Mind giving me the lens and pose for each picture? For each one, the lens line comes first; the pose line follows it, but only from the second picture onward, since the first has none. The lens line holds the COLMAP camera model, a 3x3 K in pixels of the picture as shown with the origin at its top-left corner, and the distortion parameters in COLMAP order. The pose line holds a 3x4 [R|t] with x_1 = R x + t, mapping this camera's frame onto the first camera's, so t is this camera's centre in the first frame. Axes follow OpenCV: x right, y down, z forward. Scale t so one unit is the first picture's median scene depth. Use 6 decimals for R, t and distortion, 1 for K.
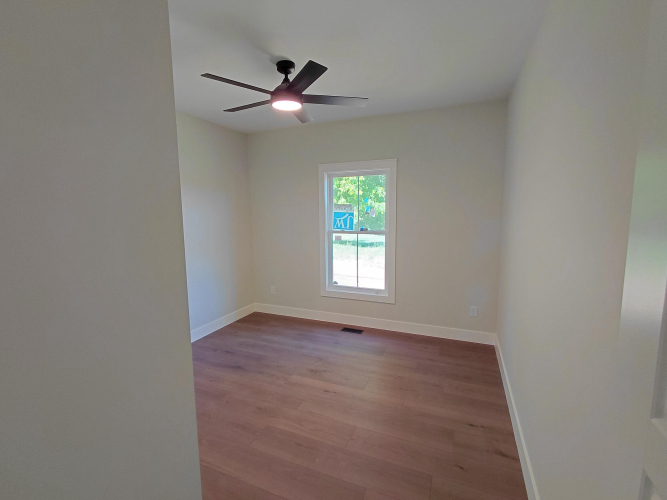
lens RADIAL K [[306.6, 0, 332.6], [0, 306.6, 246.9], [0, 0, 1]] dist [-0.001301, -0.001143]
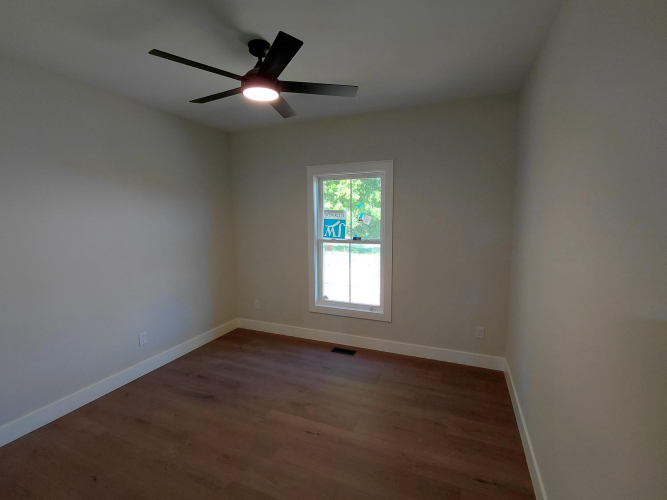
lens RADIAL K [[306.6, 0, 332.6], [0, 306.6, 246.9], [0, 0, 1]] dist [-0.001301, -0.001143]
pose [[0.999988, 0.004616, 0.001573, 0.032764], [-0.004595, 0.999907, -0.012851, -0.022443], [-0.001632, 0.012844, 0.999916, 0.114321]]
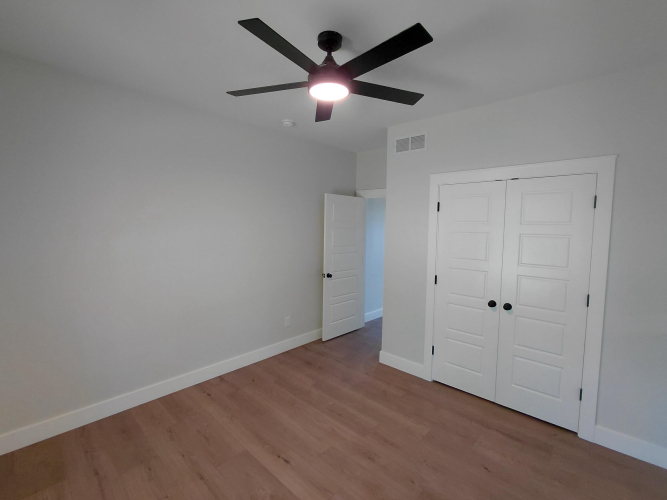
lens RADIAL K [[306.6, 0, 332.6], [0, 306.6, 246.9], [0, 0, 1]] dist [-0.001301, -0.001143]
pose [[-0.937130, -0.023575, 0.348184, -0.303951], [0.039951, 0.983909, 0.174147, -0.152092], [-0.346687, 0.177108, -0.921108, 1.240425]]
